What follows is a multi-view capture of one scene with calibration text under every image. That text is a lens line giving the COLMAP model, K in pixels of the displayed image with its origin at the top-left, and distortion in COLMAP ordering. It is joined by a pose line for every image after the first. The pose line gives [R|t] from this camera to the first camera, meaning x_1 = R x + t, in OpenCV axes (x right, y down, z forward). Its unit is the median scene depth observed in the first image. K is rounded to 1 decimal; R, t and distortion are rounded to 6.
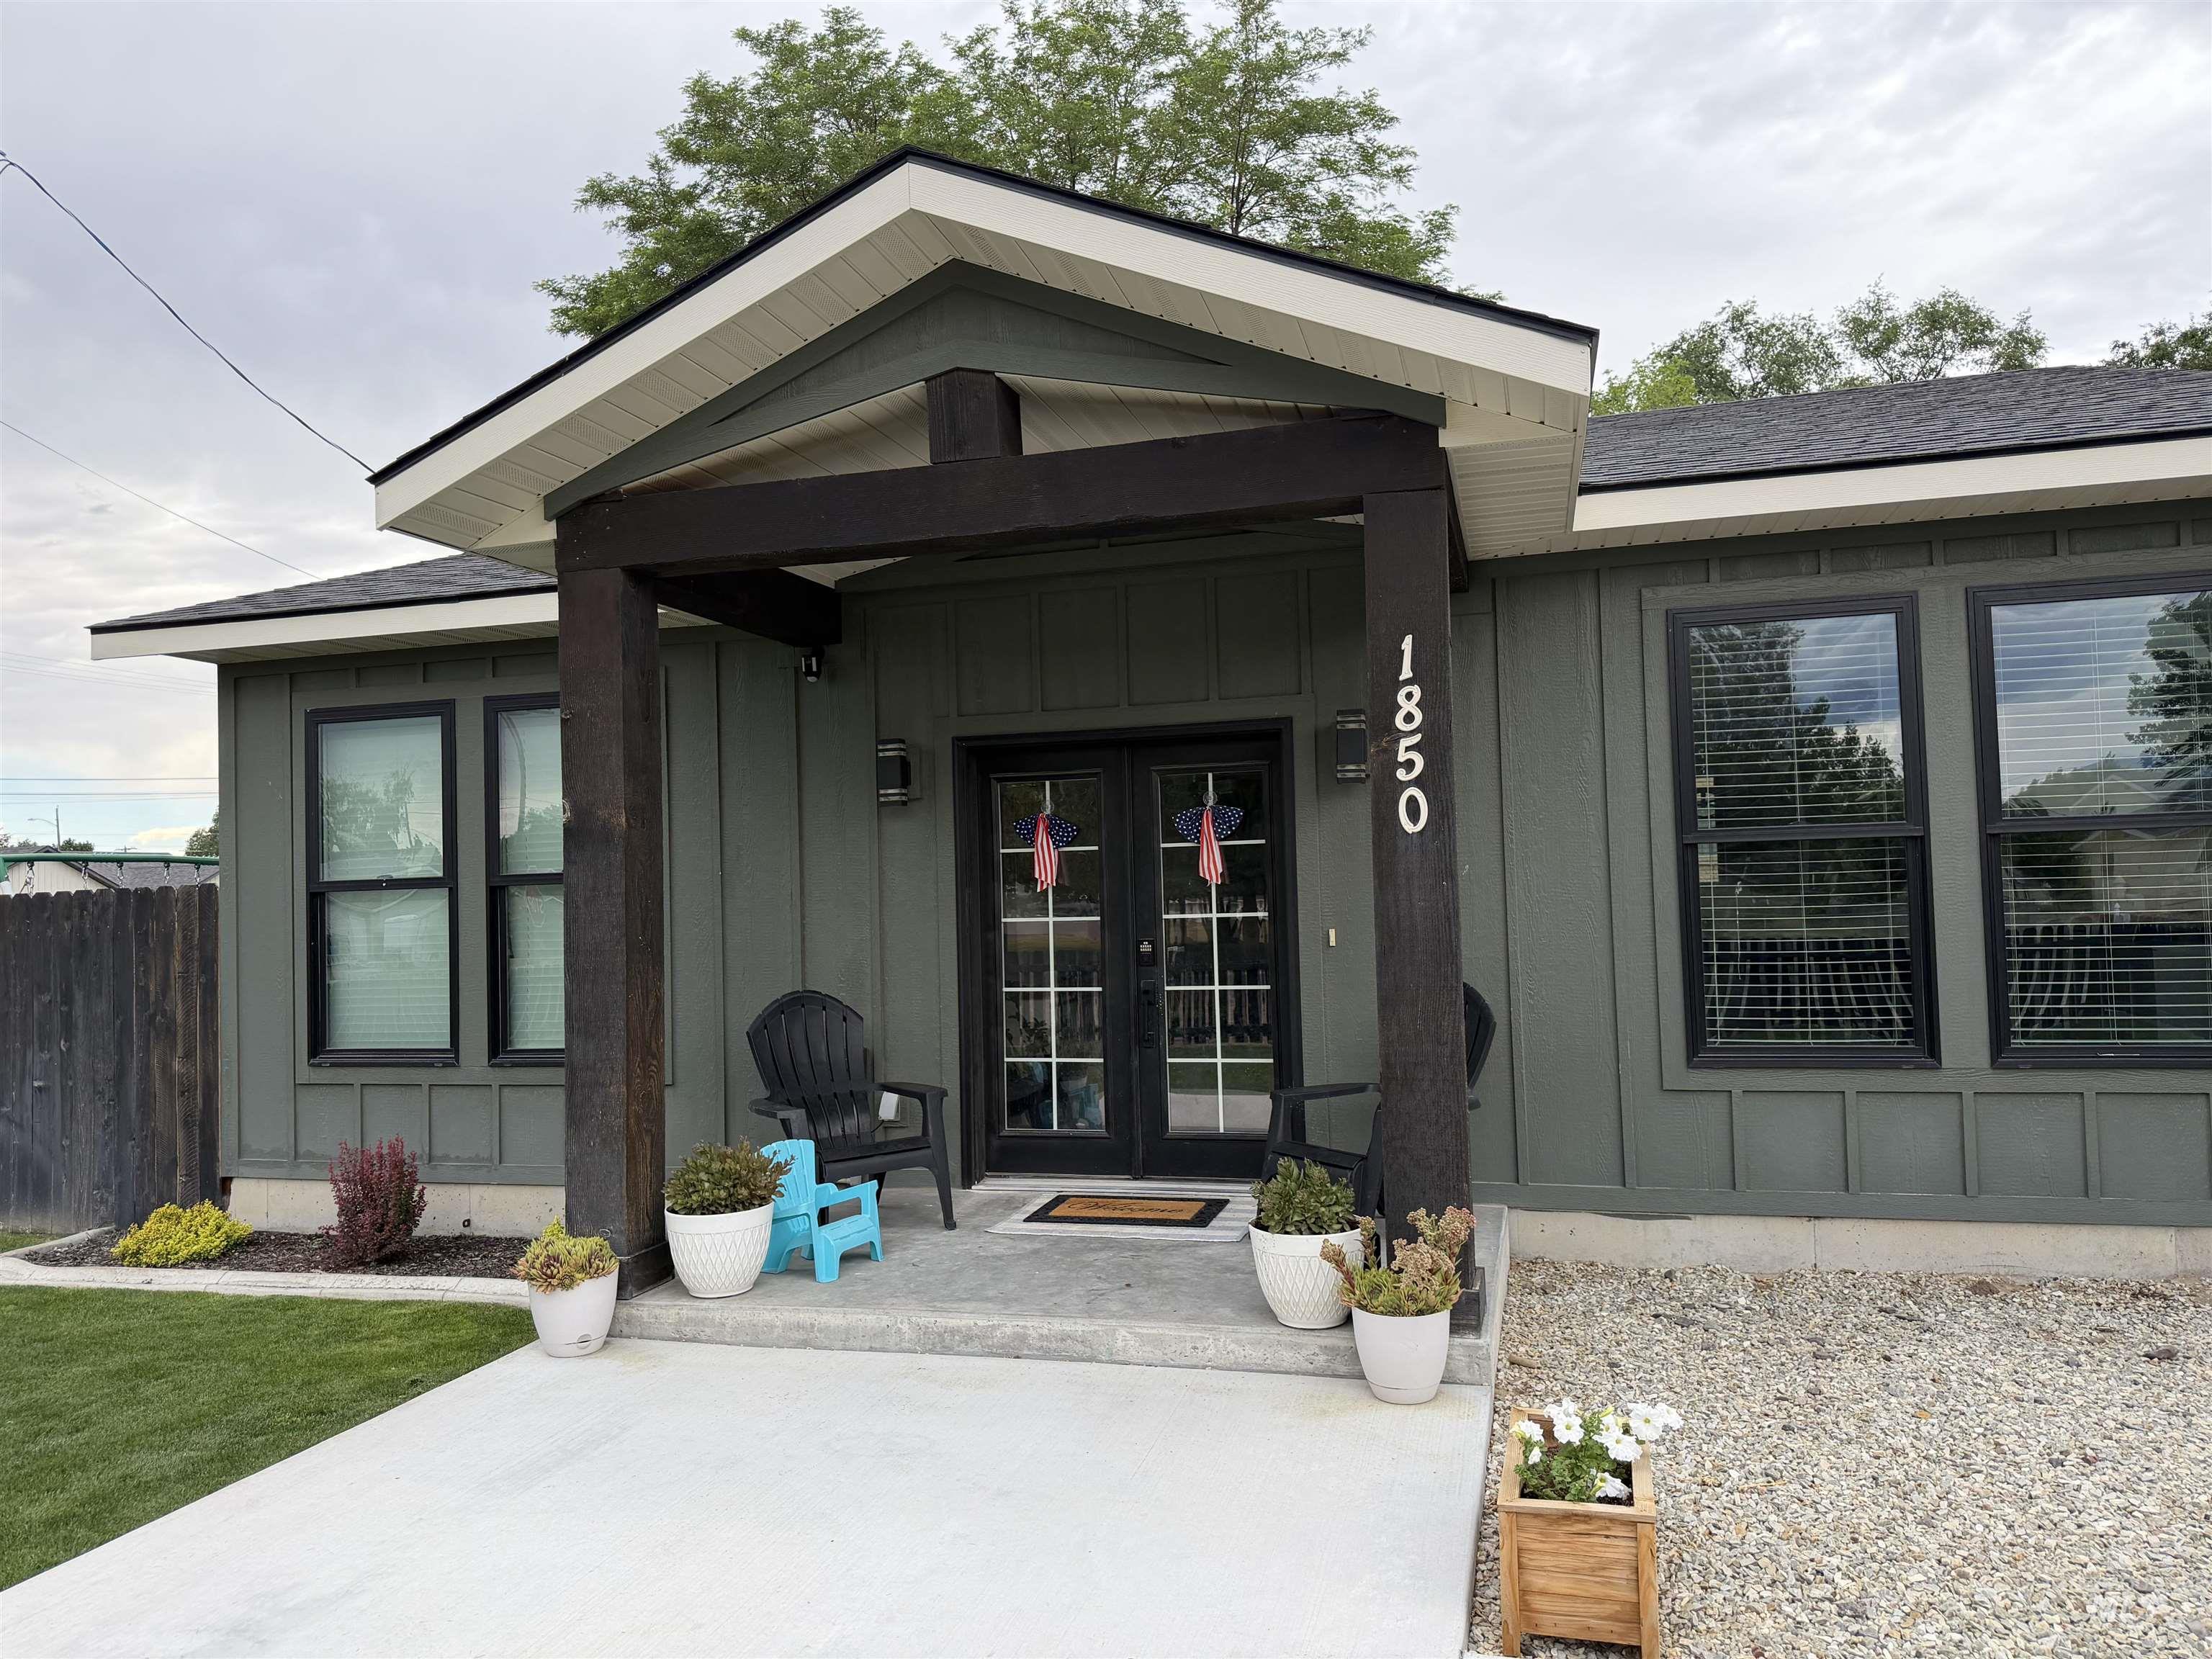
lens RADIAL K [[1557.3, 0, 1100.6], [0, 1557.3, 825.6], [0, 0, 1]] dist [0.121264, -0.179857]
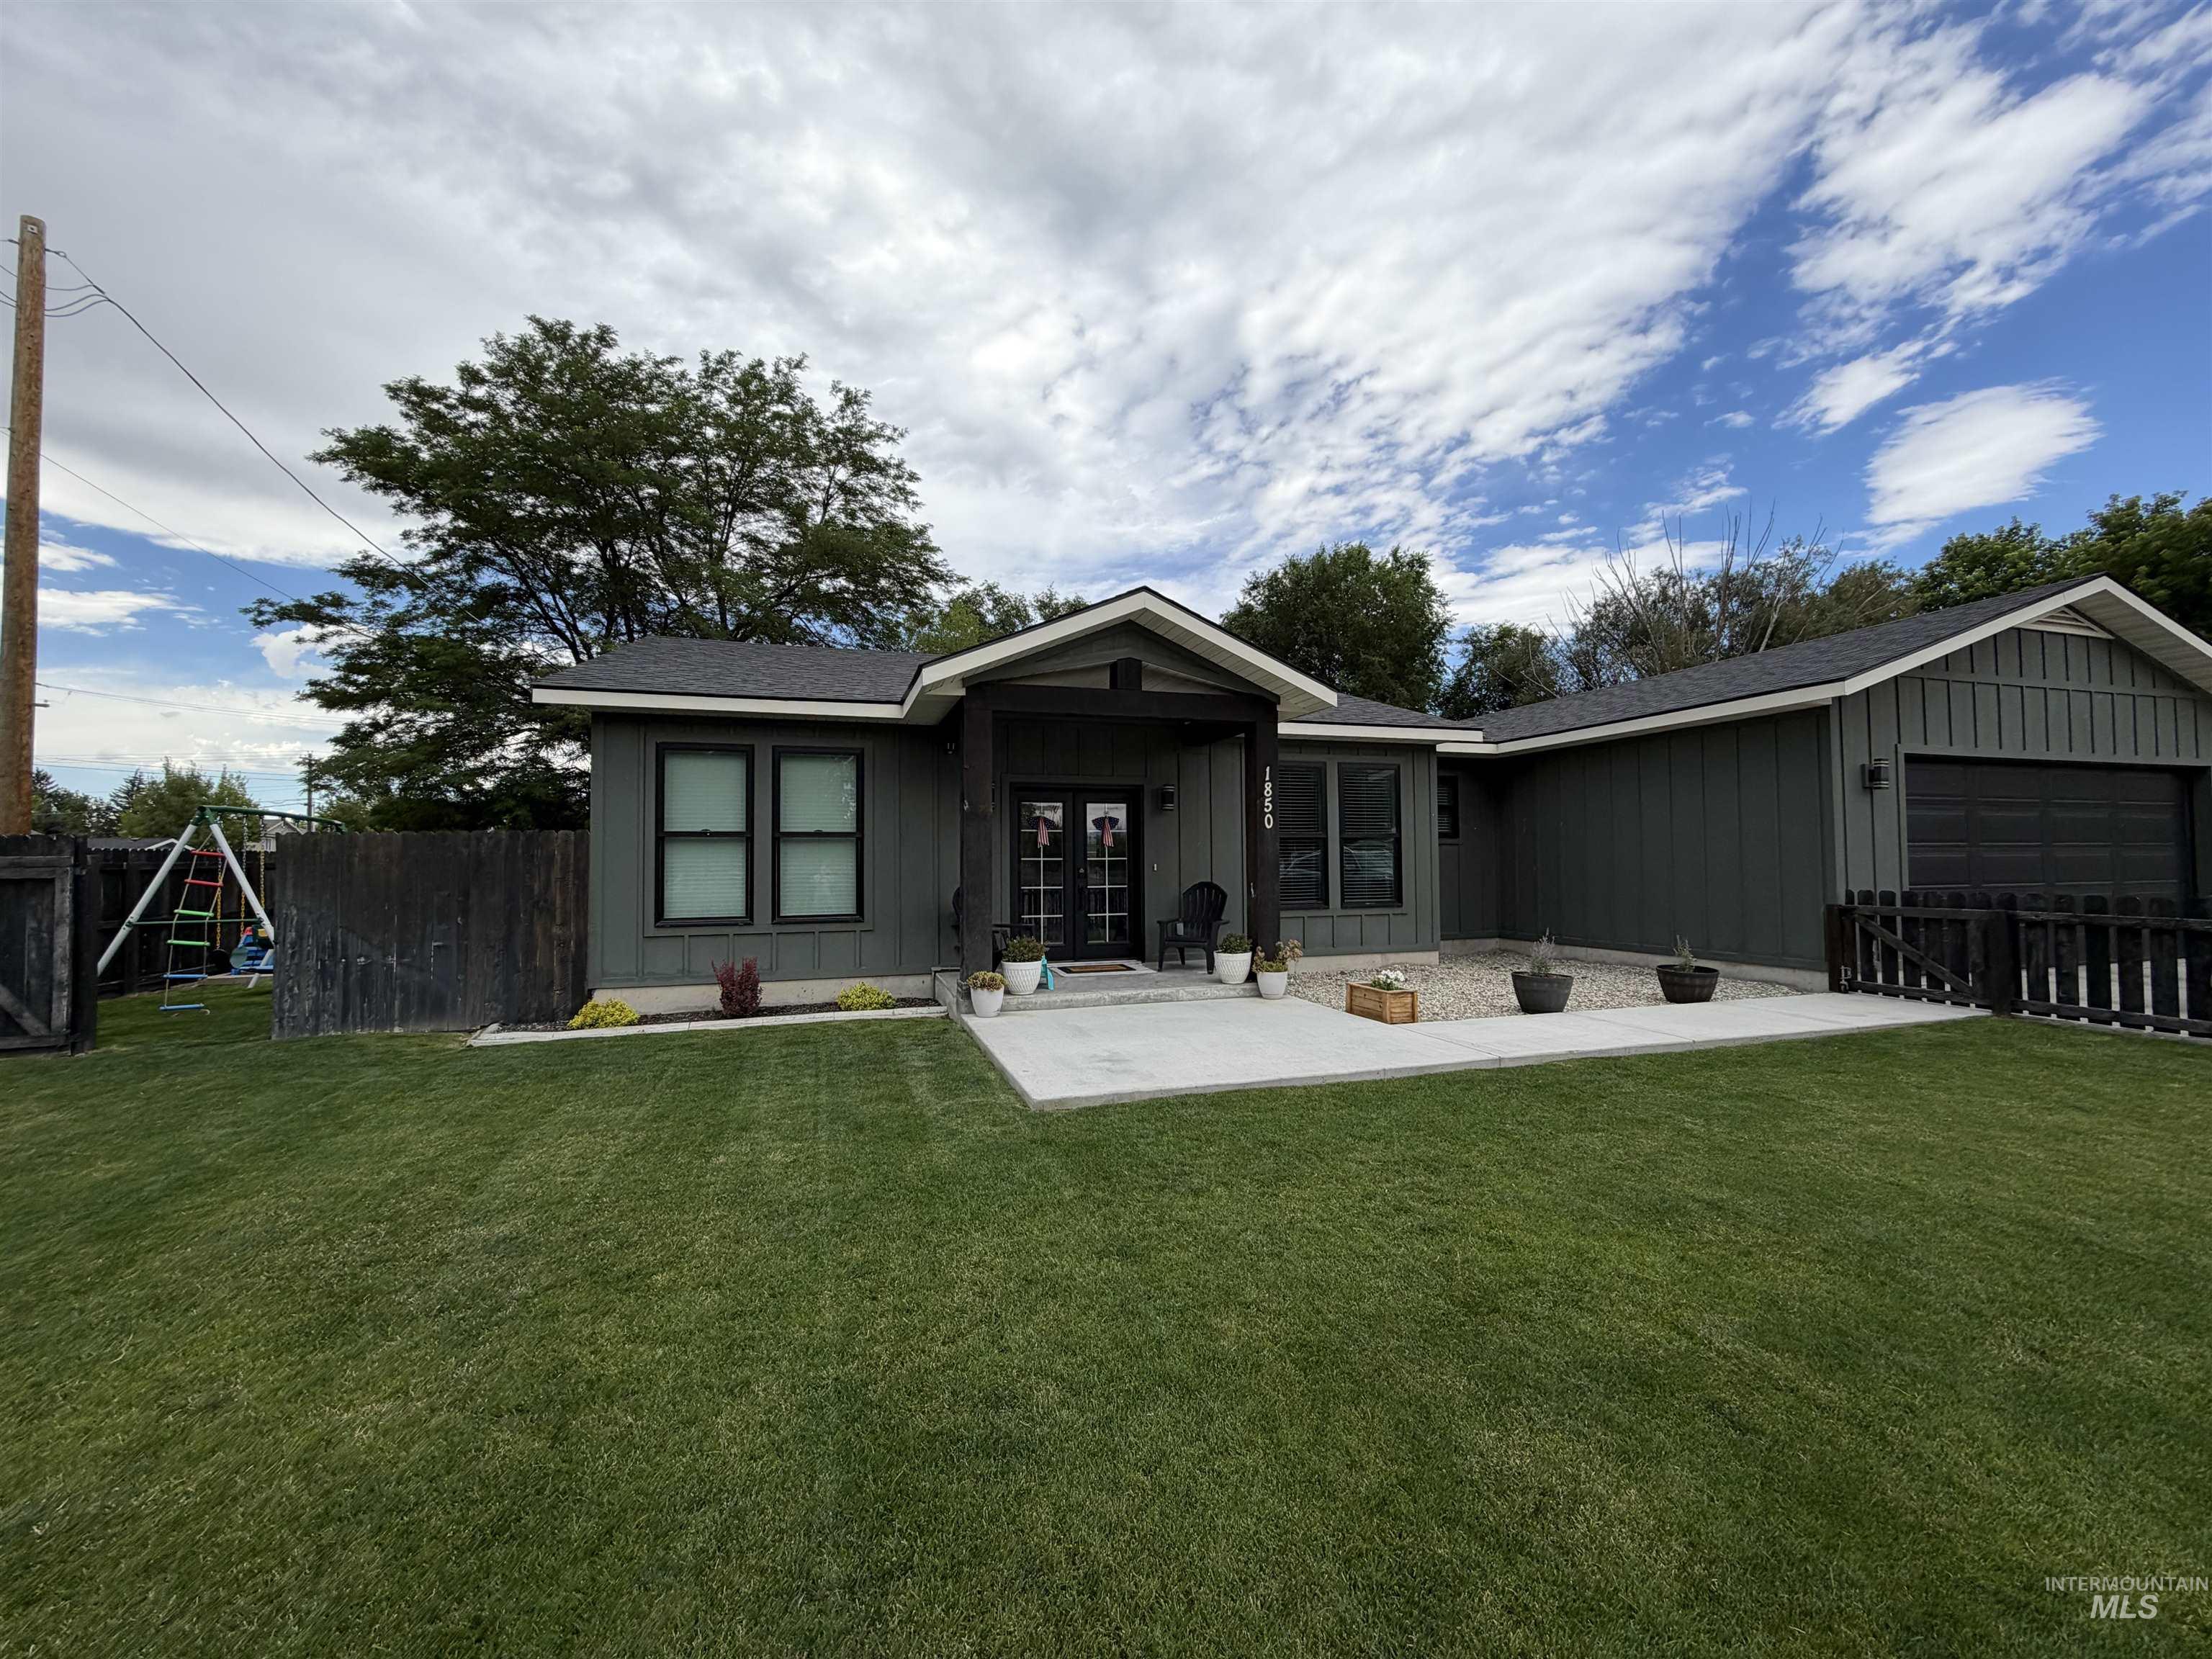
lens RADIAL K [[888.5, 0, 1106.0], [0, 888.5, 829.5], [0, 0, 1]] dist [0.001538, 0.000127]
pose [[0.835135, 0.045012, 0.548201, -0.615343], [-0.039300, 0.998982, -0.022154, 0.034275], [-0.548640, -0.003043, 0.836053, -0.195189]]
